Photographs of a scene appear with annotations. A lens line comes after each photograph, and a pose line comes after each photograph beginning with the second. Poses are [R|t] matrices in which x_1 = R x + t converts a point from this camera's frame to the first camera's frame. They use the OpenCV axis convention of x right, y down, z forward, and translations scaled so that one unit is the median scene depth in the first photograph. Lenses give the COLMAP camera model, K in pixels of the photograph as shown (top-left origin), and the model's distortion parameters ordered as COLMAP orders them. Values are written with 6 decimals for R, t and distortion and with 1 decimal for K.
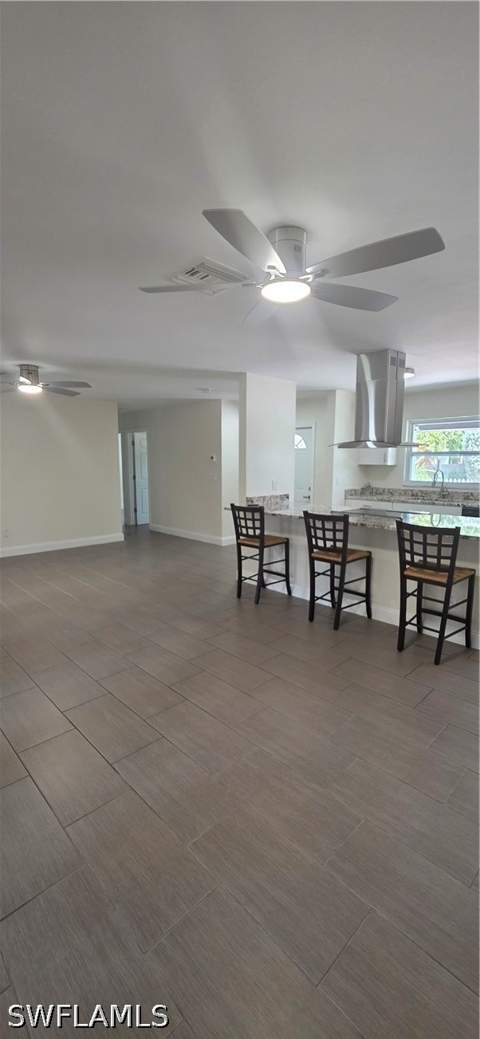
lens RADIAL K [[418.2, 0, 240.0], [0, 418.2, 519.5], [0, 0, 1]] dist [-0.001498, -0.000162]
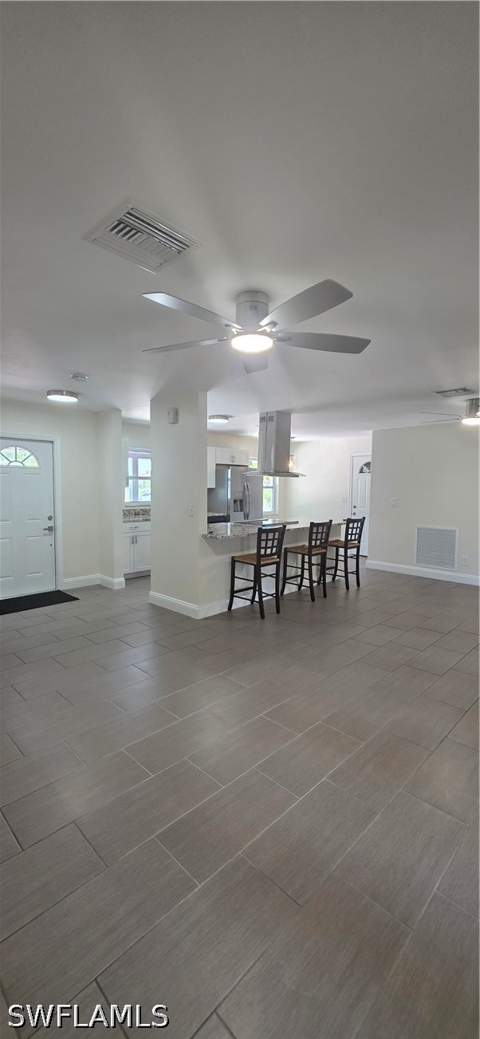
lens RADIAL K [[418.2, 0, 240.0], [0, 418.2, 519.5], [0, 0, 1]] dist [-0.001498, -0.000162]
pose [[-0.004595, -0.085260, 0.996348, -1.040969], [0.129550, 0.987911, 0.085135, -0.152267], [-0.991562, 0.129468, 0.006505, 1.058343]]
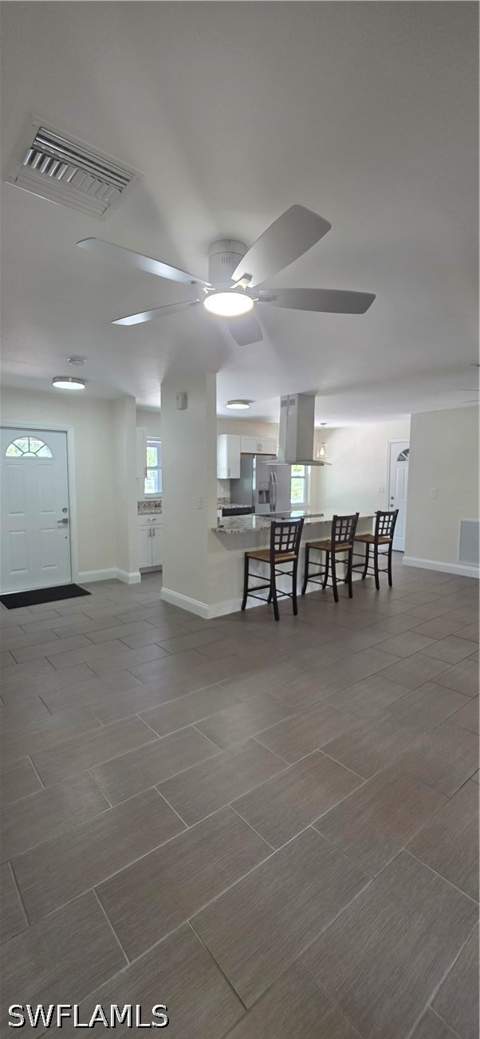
lens RADIAL K [[423.2, 0, 240.0], [0, 423.2, 519.5], [0, 0, 1]] dist [0.000897, 0.000391]
pose [[0.097254, -0.106463, 0.989549, -0.964791], [0.135684, 0.986397, 0.092789, -0.141181], [-0.985967, 0.125242, 0.110376, 0.987351]]
